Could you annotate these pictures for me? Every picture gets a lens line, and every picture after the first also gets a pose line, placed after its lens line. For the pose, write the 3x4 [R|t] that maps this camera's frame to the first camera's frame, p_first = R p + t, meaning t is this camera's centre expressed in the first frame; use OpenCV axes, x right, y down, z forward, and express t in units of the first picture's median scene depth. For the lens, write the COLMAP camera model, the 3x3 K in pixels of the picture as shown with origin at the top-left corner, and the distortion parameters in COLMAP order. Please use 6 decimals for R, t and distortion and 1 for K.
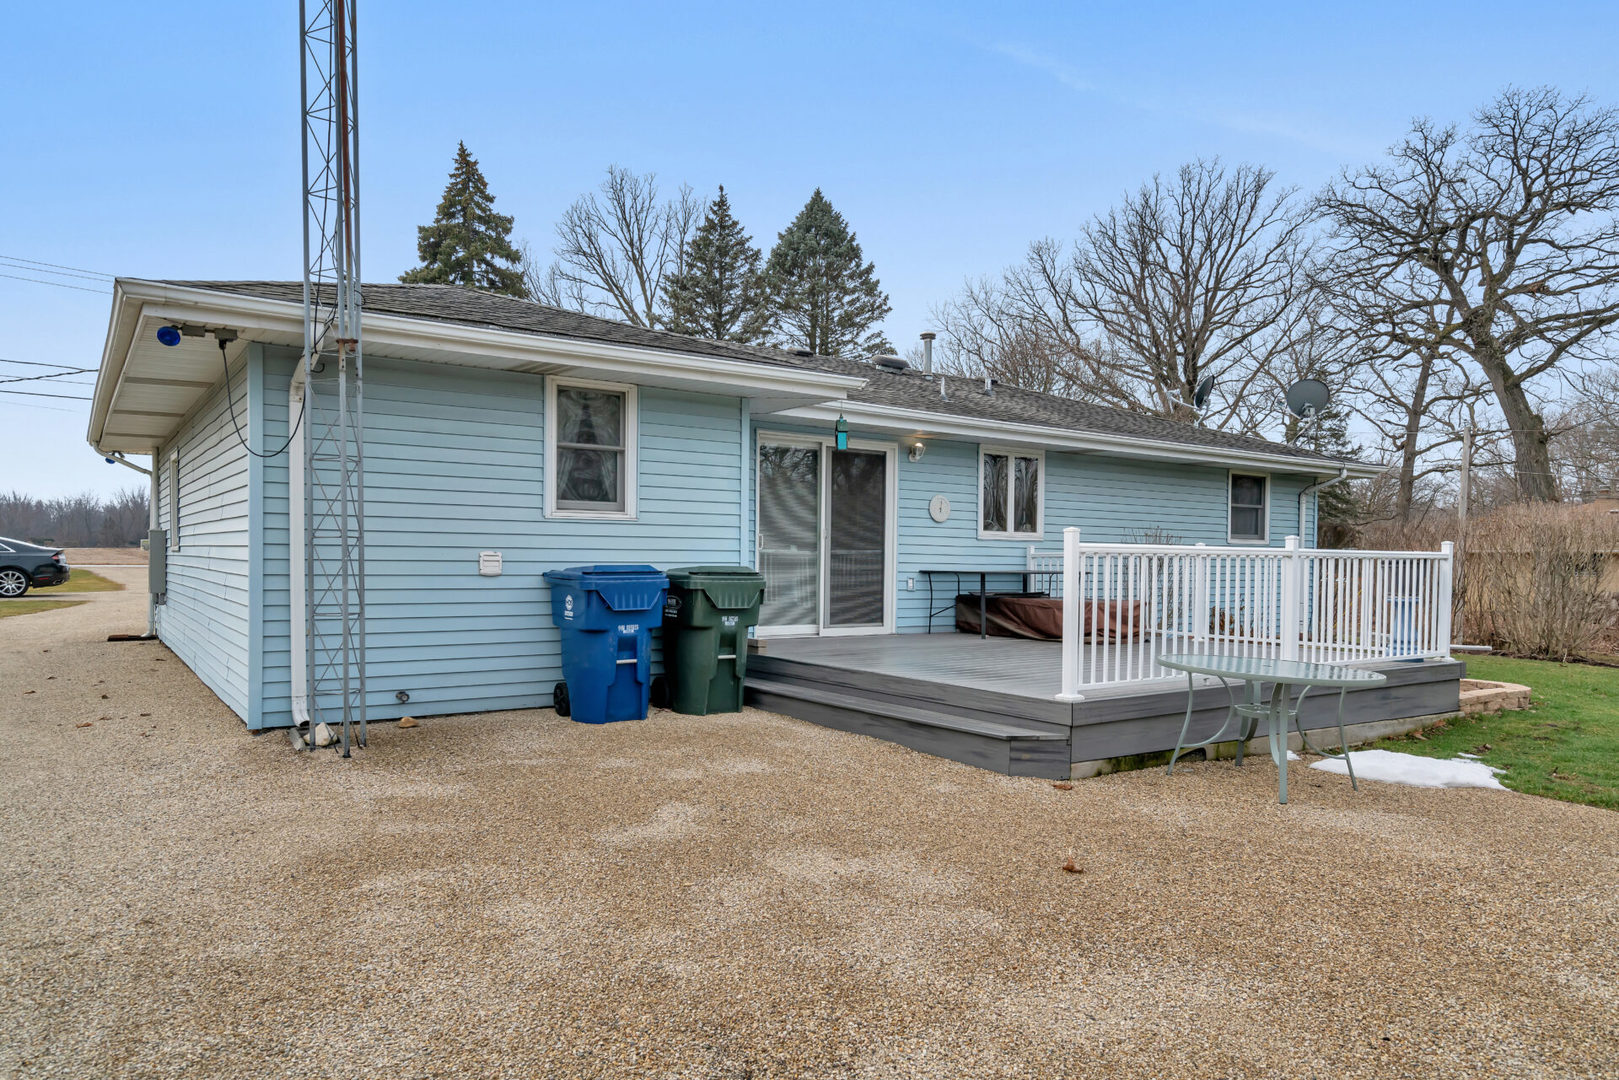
lens RADIAL K [[1032.4, 0, 809.6], [0, 1032.4, 586.0], [0, 0, 1]] dist [0.032412, -0.000193]
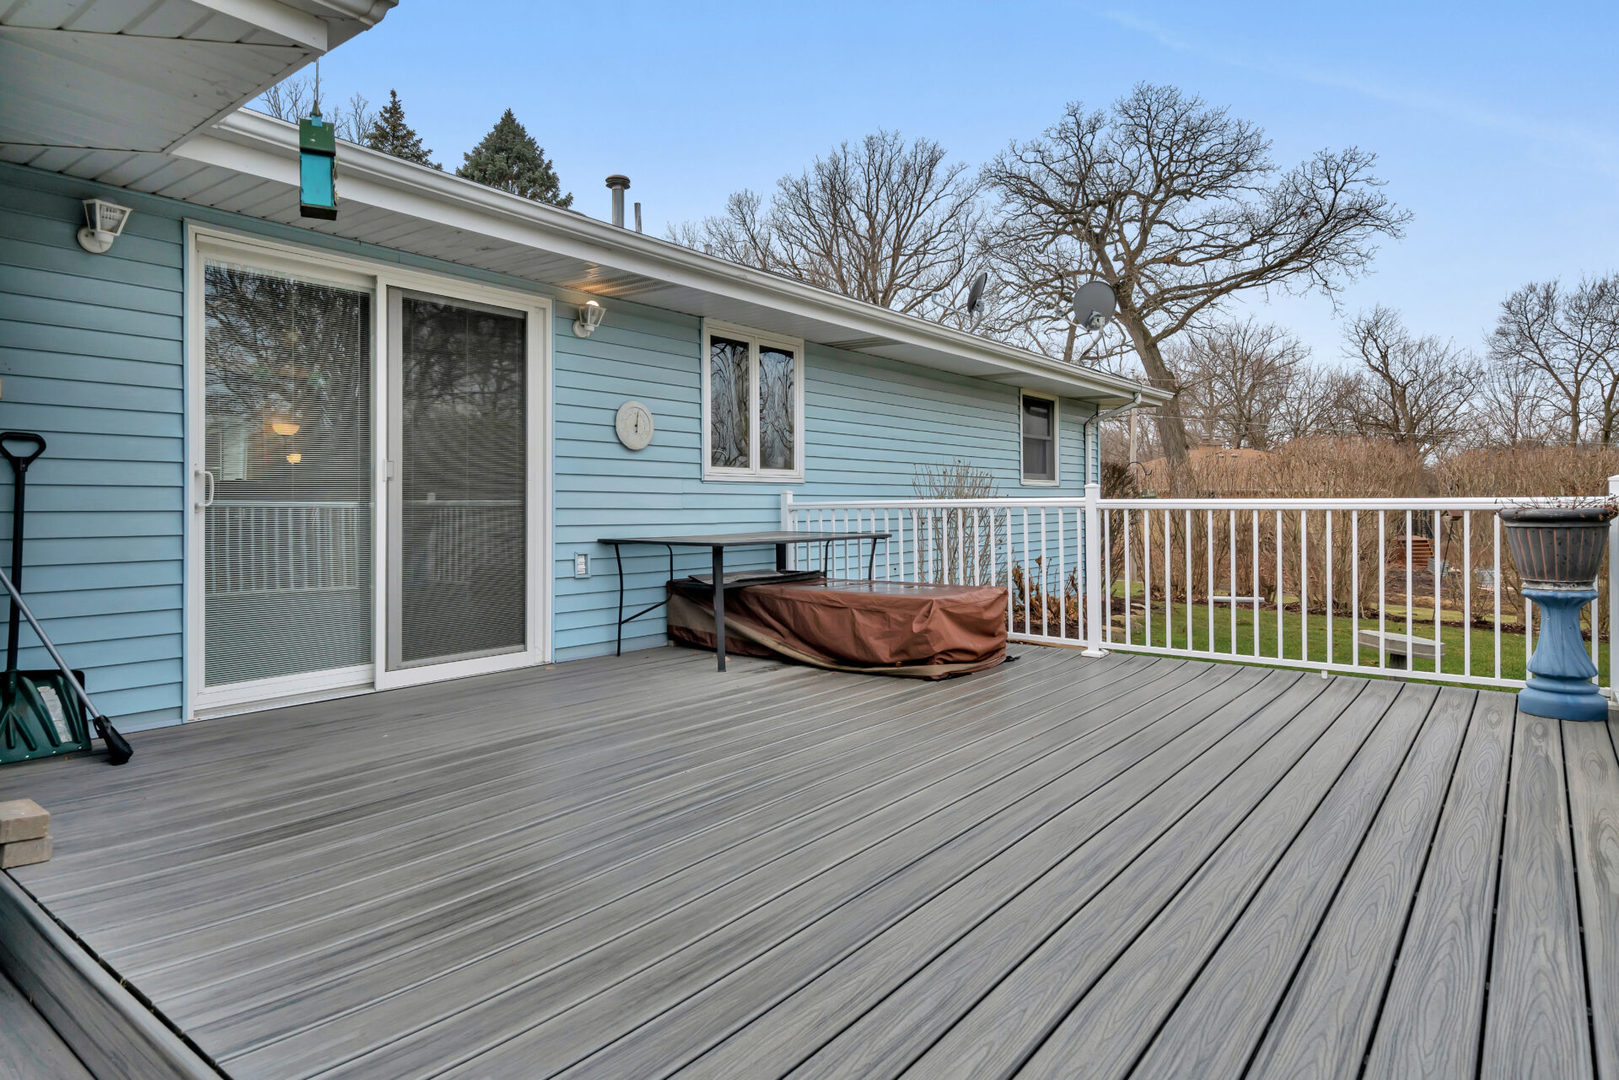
lens RADIAL K [[930.4, 0, 808.4], [0, 930.4, 497.7], [0, 0, 1]] dist [0.001827, 0.000003]
pose [[0.956900, -0.012372, 0.290154, 0.020684], [0.021328, 0.999388, -0.027726, -0.006081], [-0.289634, 0.032719, 0.956578, 0.147350]]
